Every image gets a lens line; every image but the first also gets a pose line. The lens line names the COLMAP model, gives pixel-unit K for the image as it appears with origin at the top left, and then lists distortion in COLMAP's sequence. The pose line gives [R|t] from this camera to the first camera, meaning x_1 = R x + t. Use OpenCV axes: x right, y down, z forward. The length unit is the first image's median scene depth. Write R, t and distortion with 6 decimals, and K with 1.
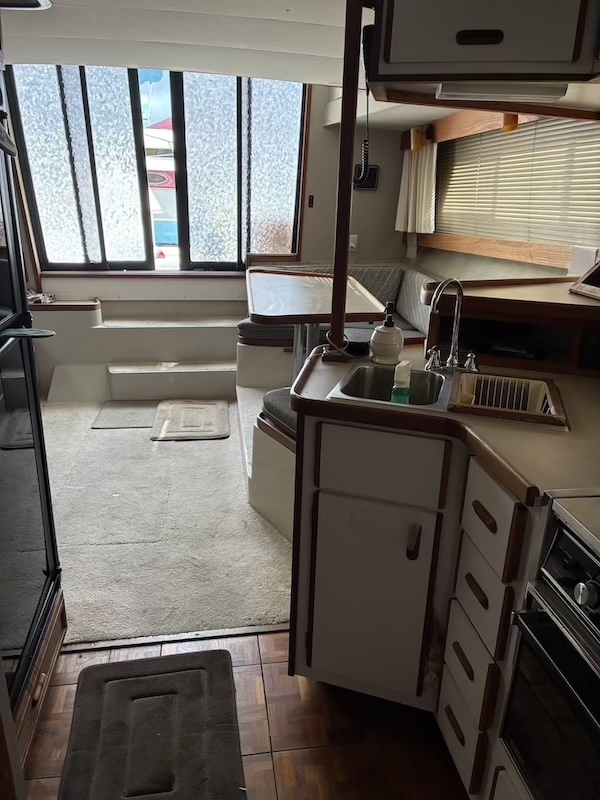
lens RADIAL K [[609.8, 0, 306.0], [0, 609.8, 387.3], [0, 0, 1]] dist [-0.003682, -0.000174]
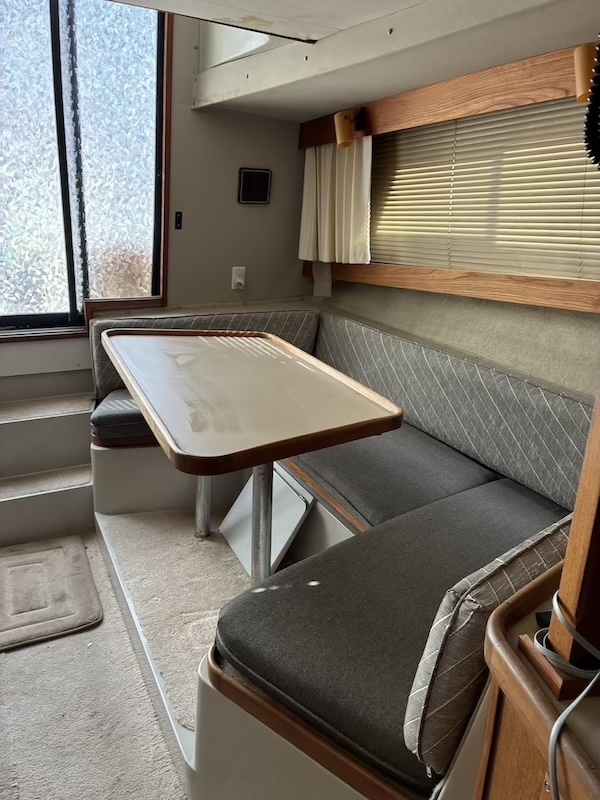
lens RADIAL K [[616.4, 0, 308.7], [0, 616.4, 395.5], [0, 0, 1]] dist [0.045711, -0.072215]
pose [[0.950066, -0.094523, 0.297390, -0.080836], [0.099119, 0.995076, -0.000375, -0.097596], [-0.295890, 0.029833, 0.954756, 0.307942]]
